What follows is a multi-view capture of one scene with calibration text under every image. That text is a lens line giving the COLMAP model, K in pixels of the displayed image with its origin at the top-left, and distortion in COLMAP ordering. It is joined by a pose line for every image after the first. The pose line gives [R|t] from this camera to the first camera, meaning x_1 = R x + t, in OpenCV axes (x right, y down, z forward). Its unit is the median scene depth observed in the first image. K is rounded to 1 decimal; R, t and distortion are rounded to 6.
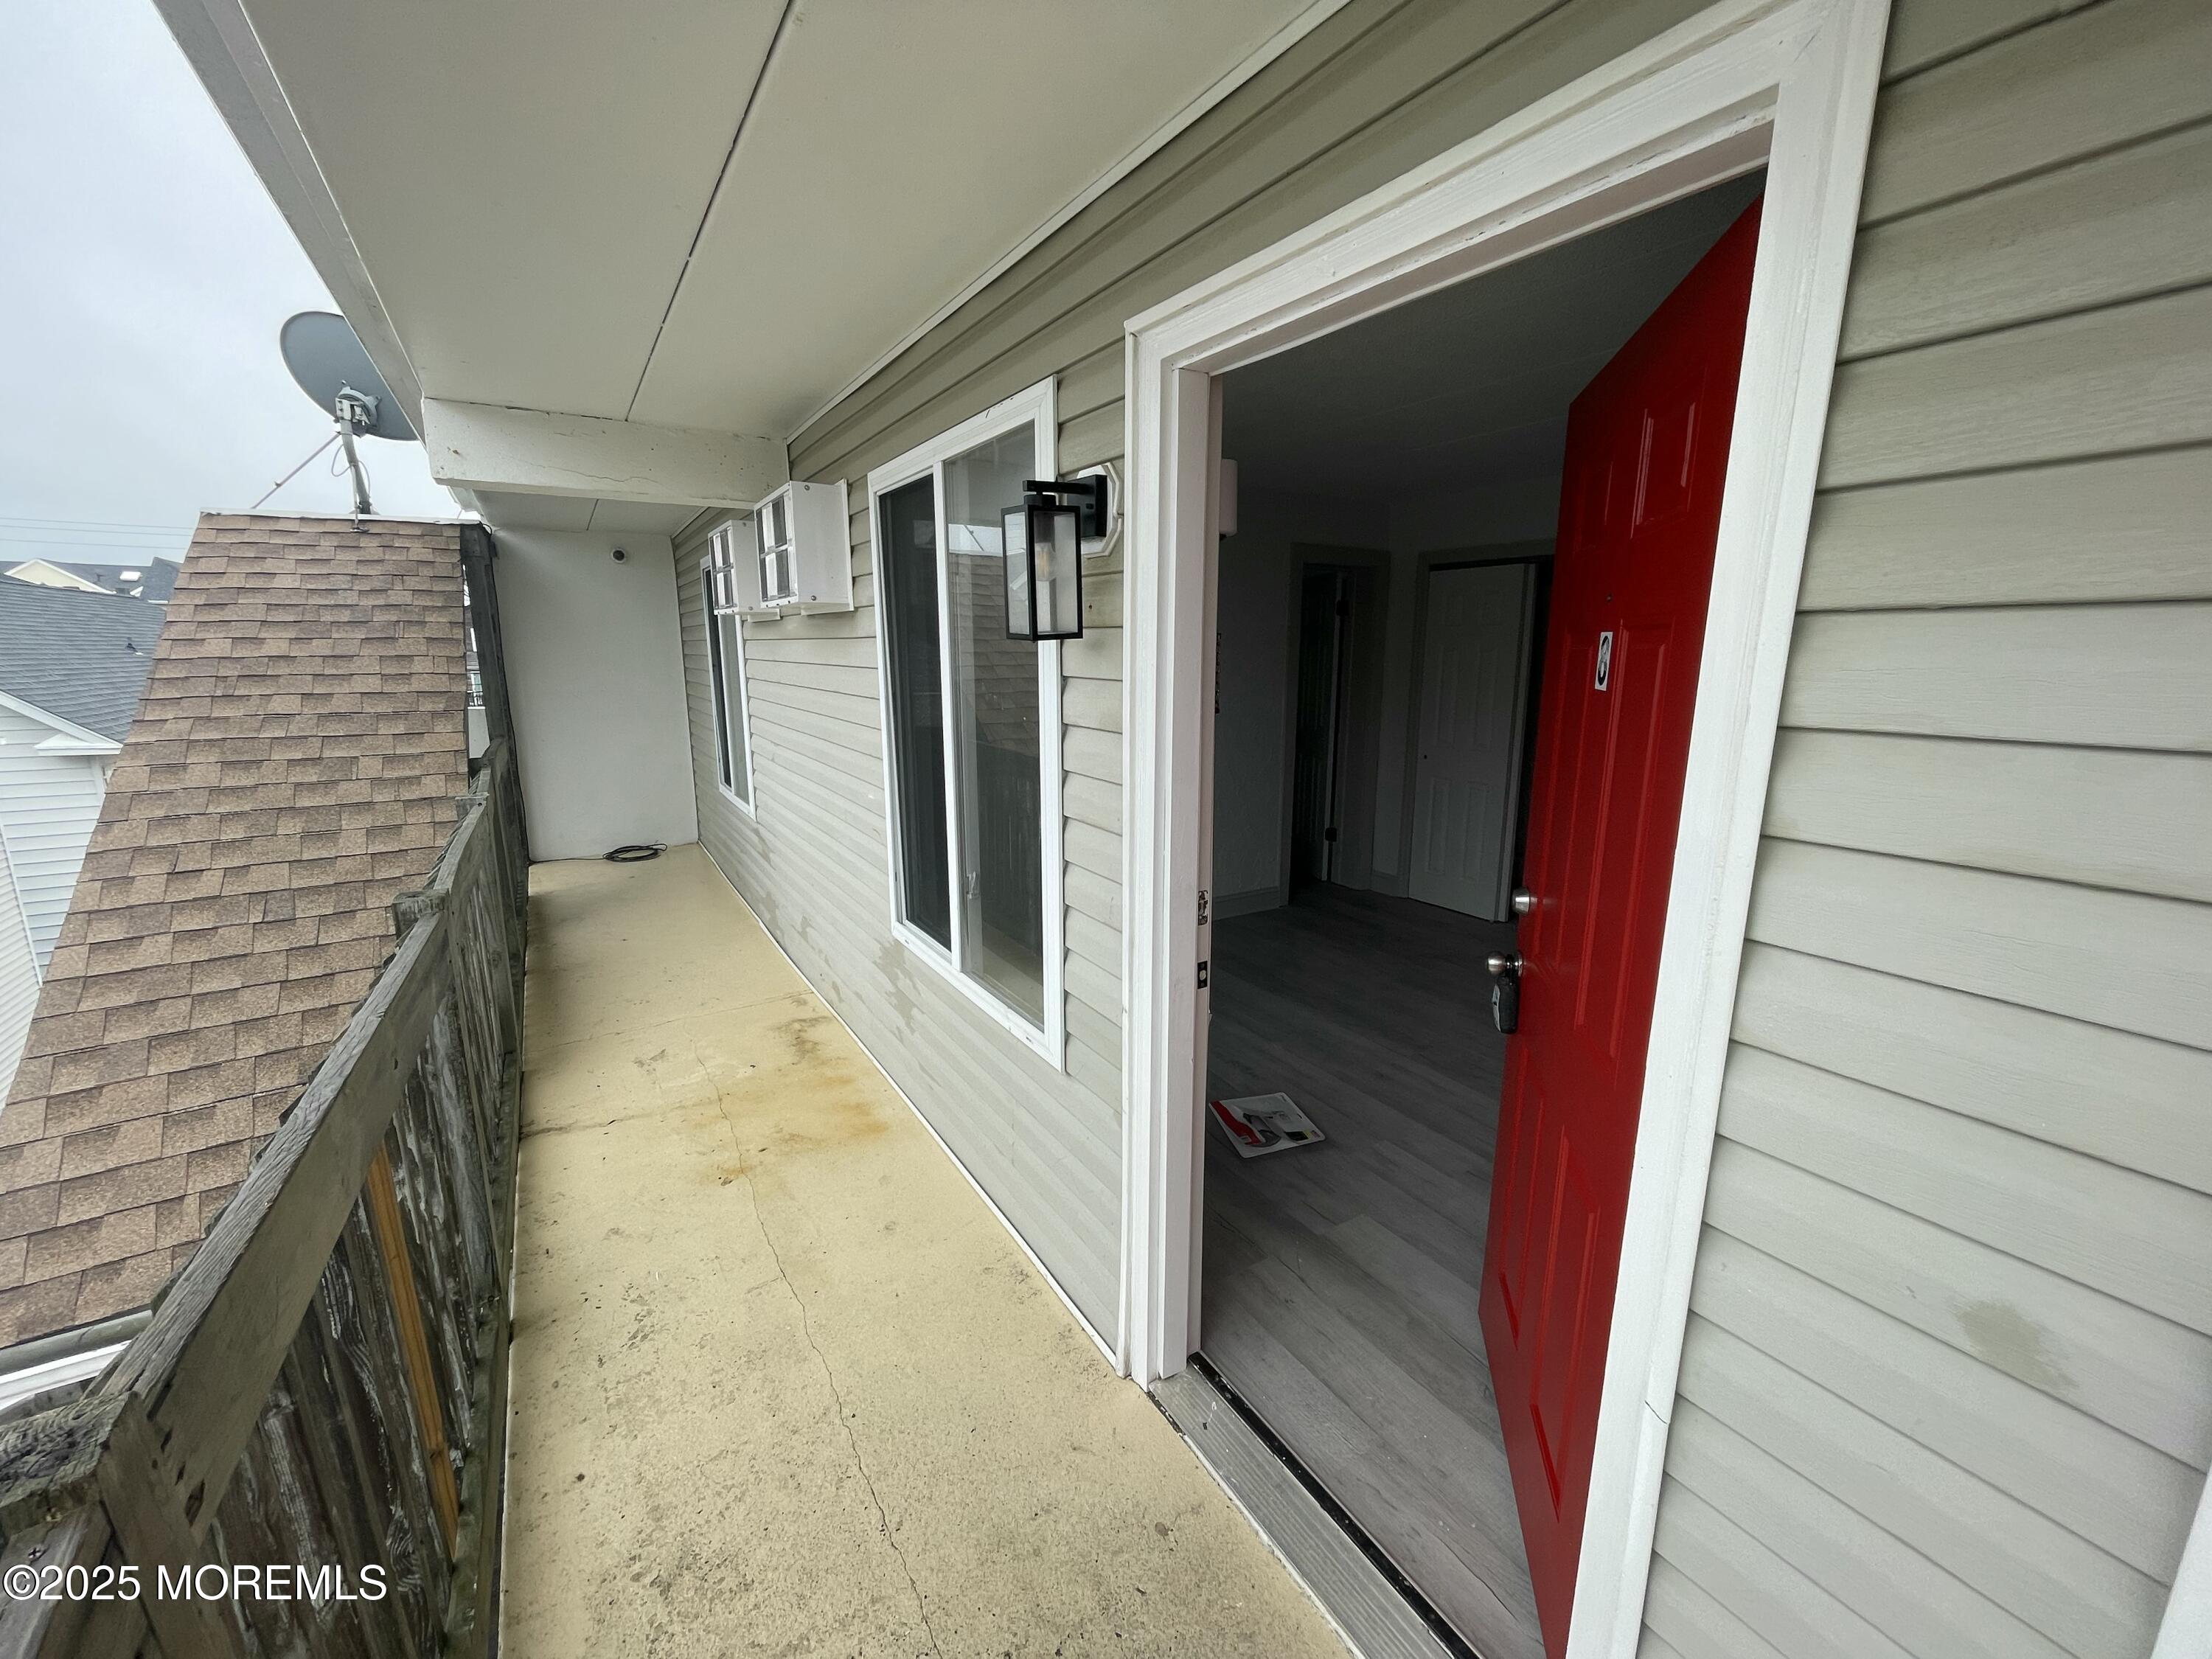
lens RADIAL K [[889.4, 0, 1106.0], [0, 889.4, 829.5], [0, 0, 1]] dist [-0.004547, 0.000609]
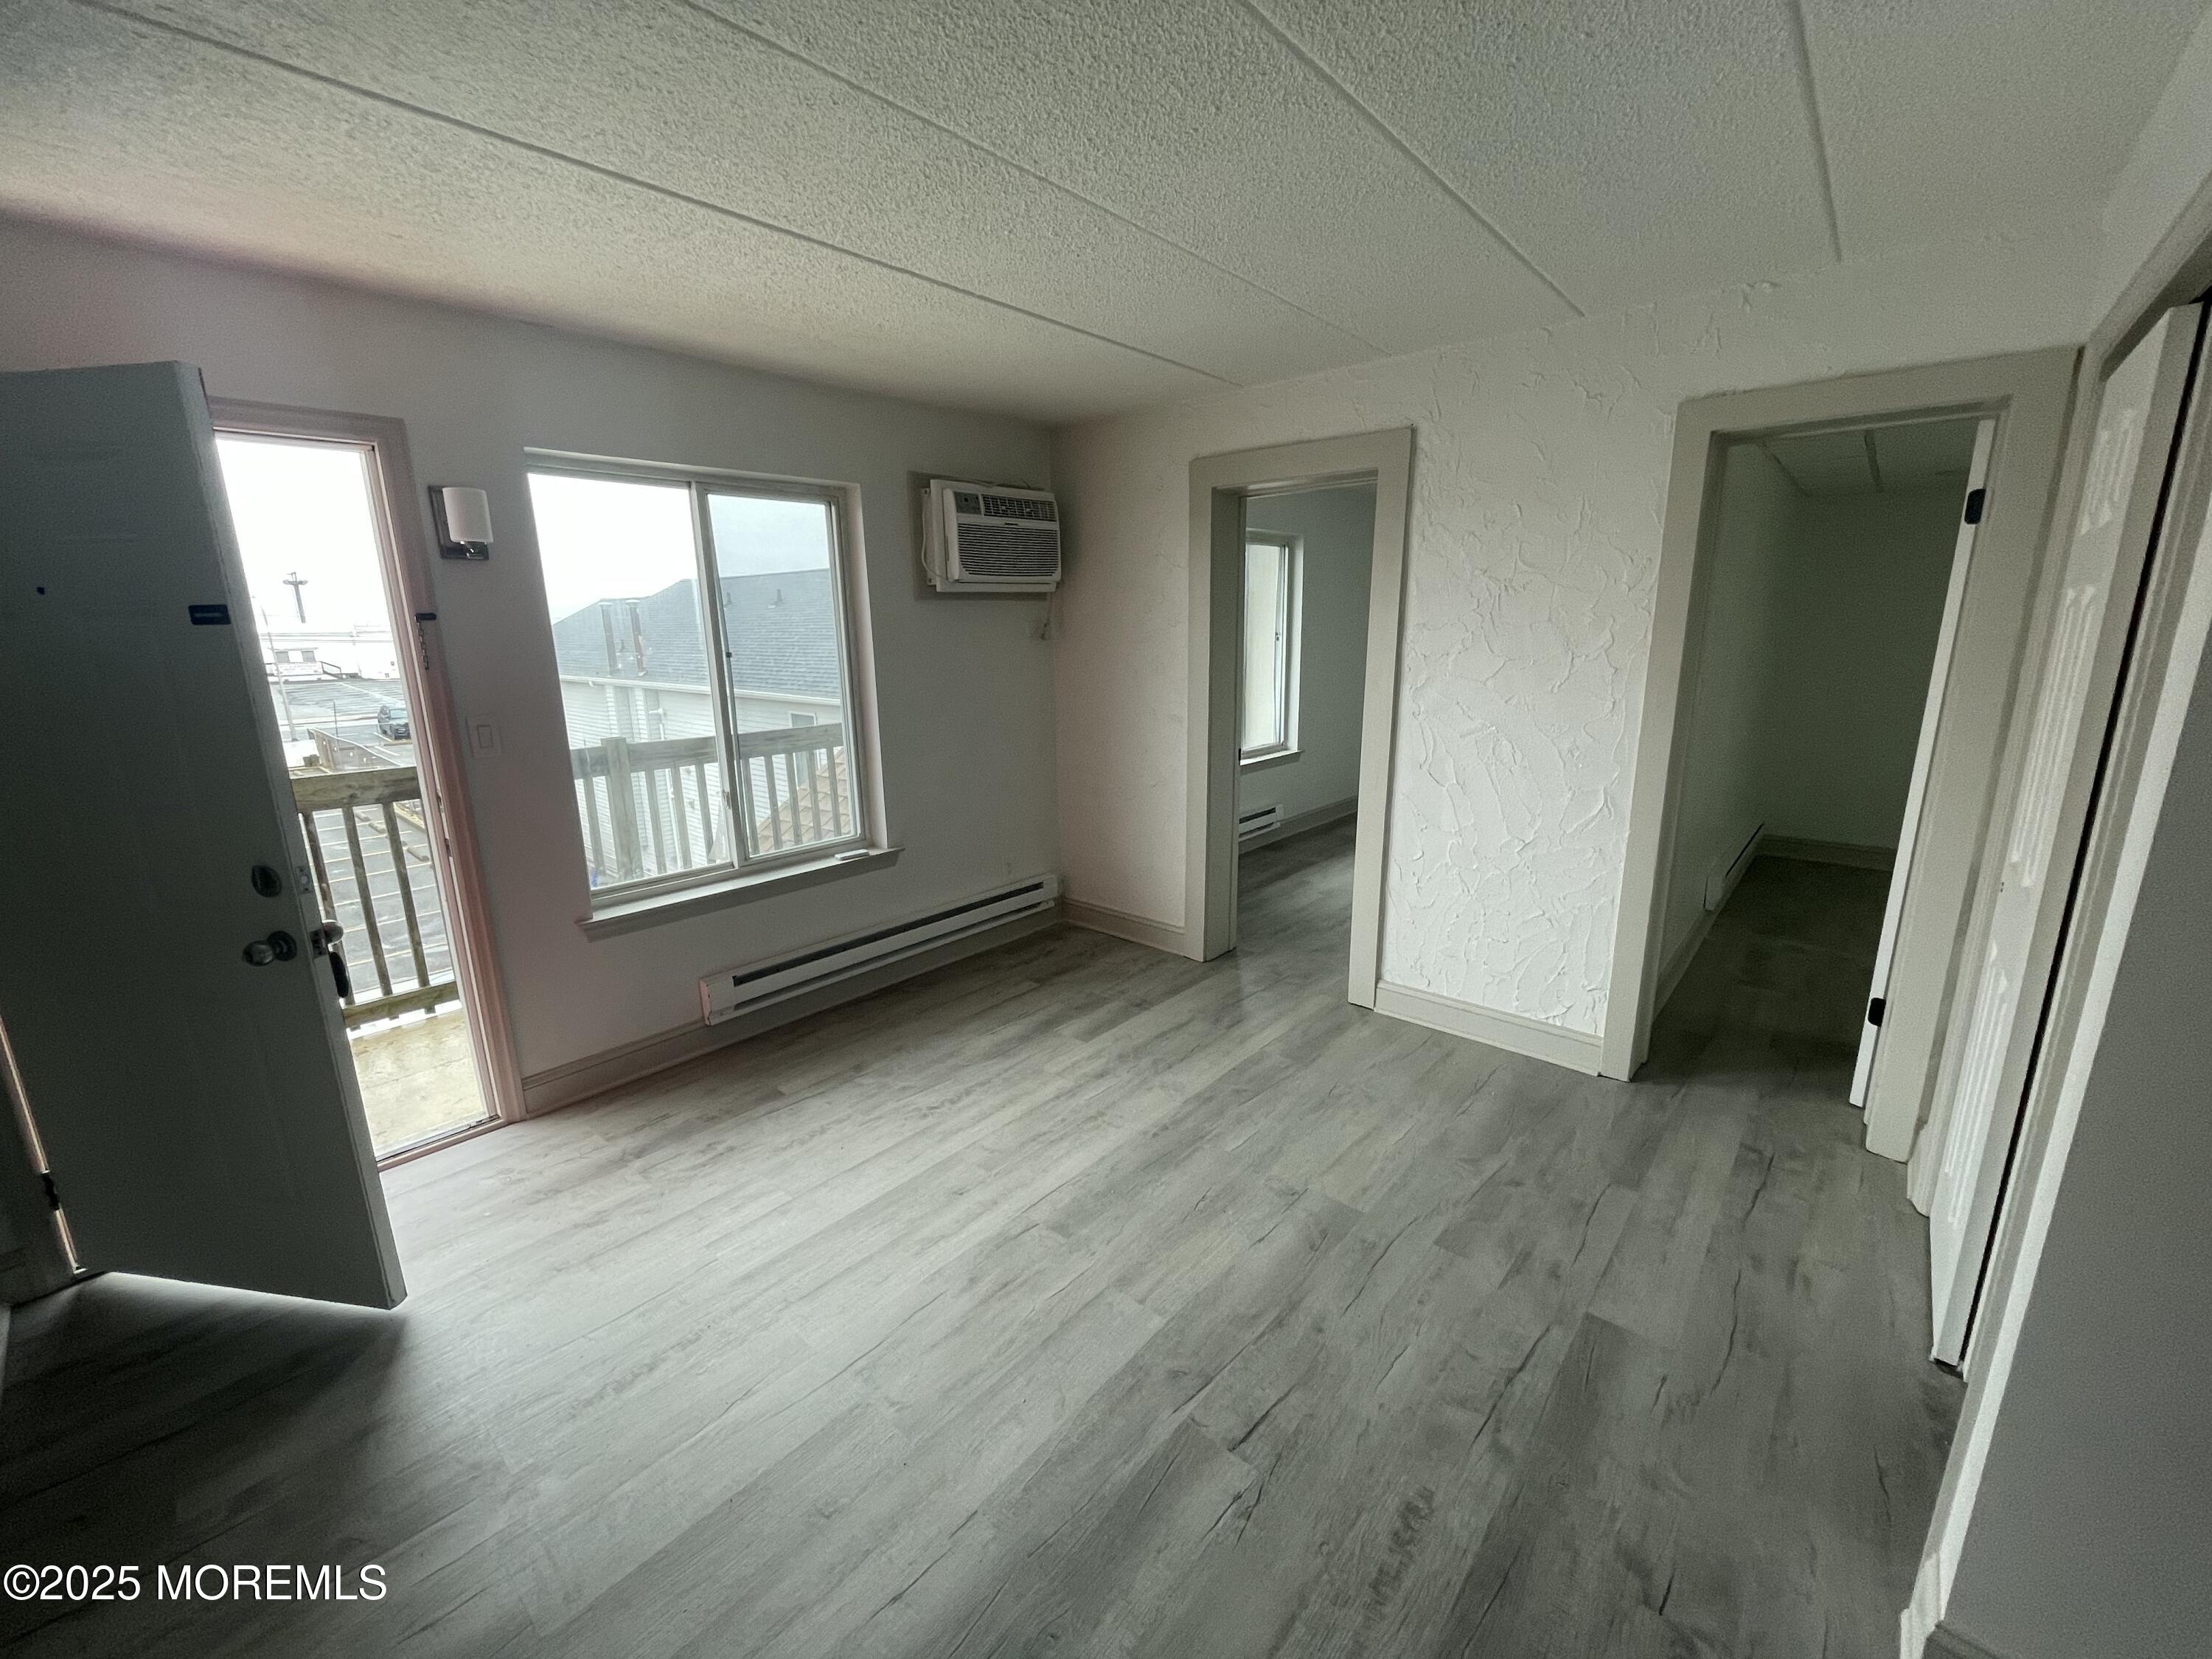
lens RADIAL K [[889.4, 0, 1106.0], [0, 889.4, 829.5], [0, 0, 1]] dist [-0.004547, 0.000609]
pose [[0.292003, 0.210251, -0.933021, 0.862523], [-0.178991, 0.970315, 0.162637, -0.142890], [0.939519, 0.119512, 0.320968, 0.742219]]
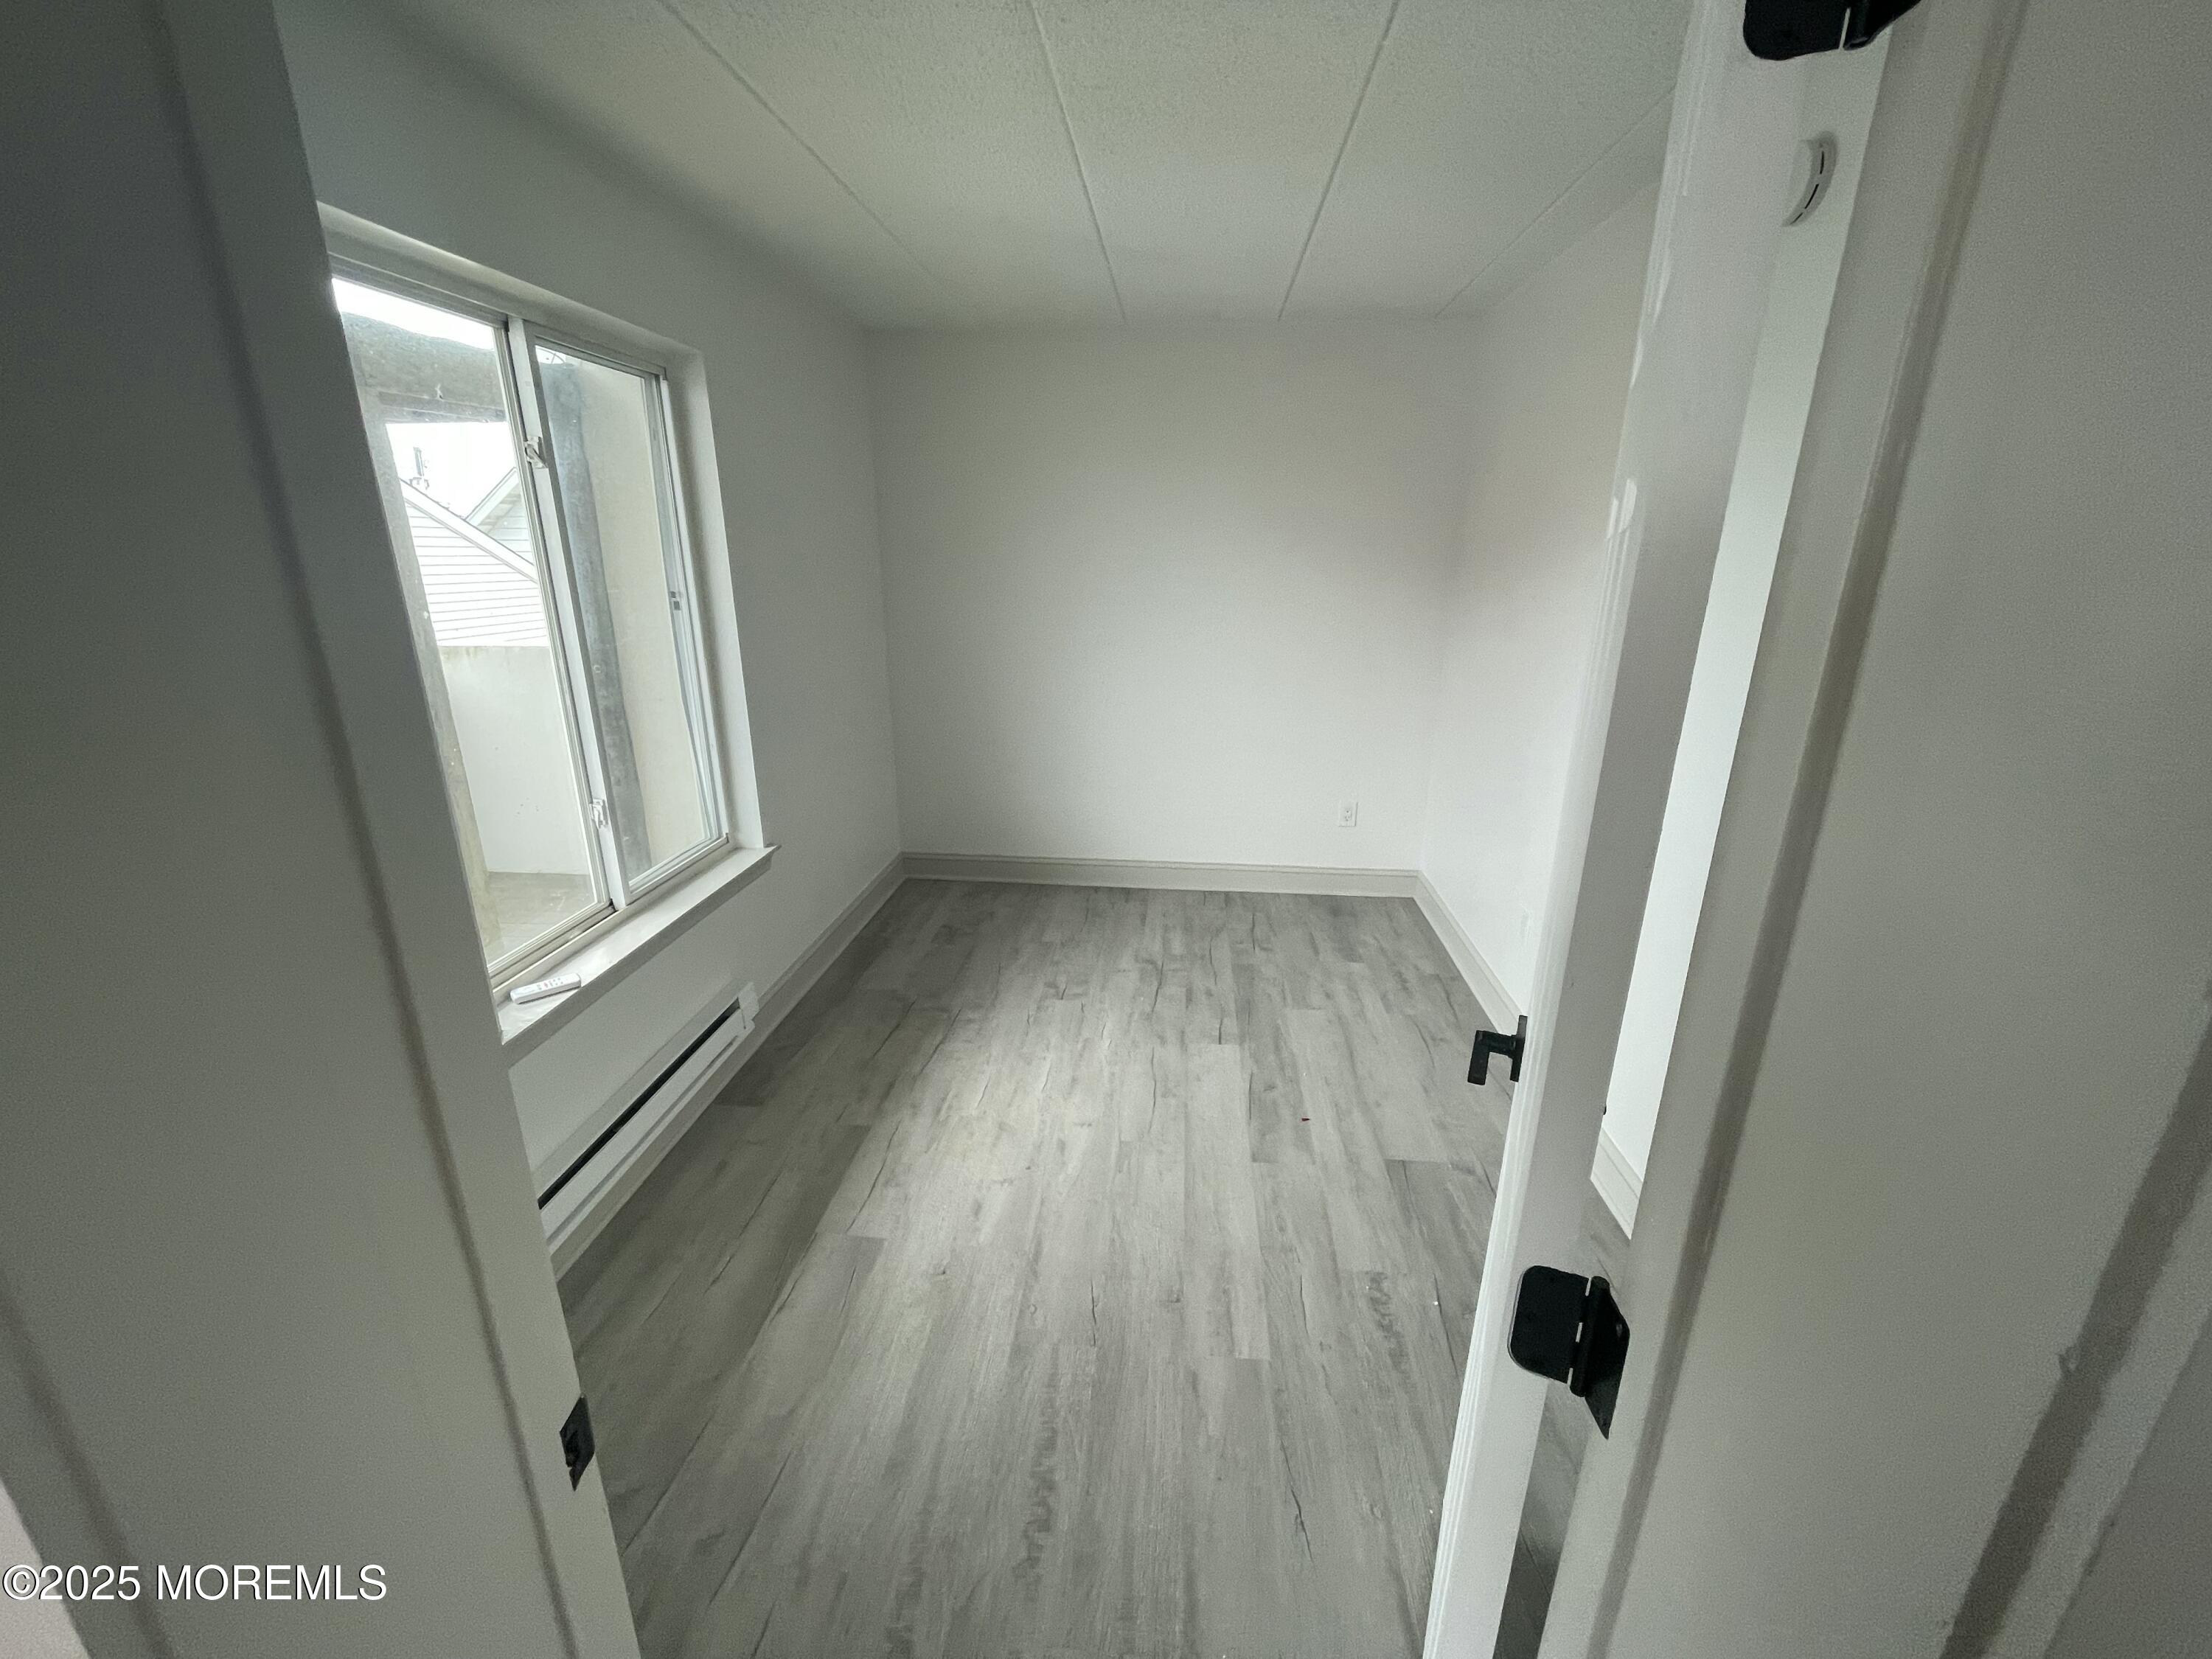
lens RADIAL K [[889.4, 0, 1106.0], [0, 889.4, 829.5], [0, 0, 1]] dist [-0.004547, 0.000609]
pose [[0.792723, 0.189353, -0.579427, 0.026861], [-0.123987, 0.980747, 0.150874, -0.238120], [0.596840, -0.047760, 0.800938, 1.176701]]
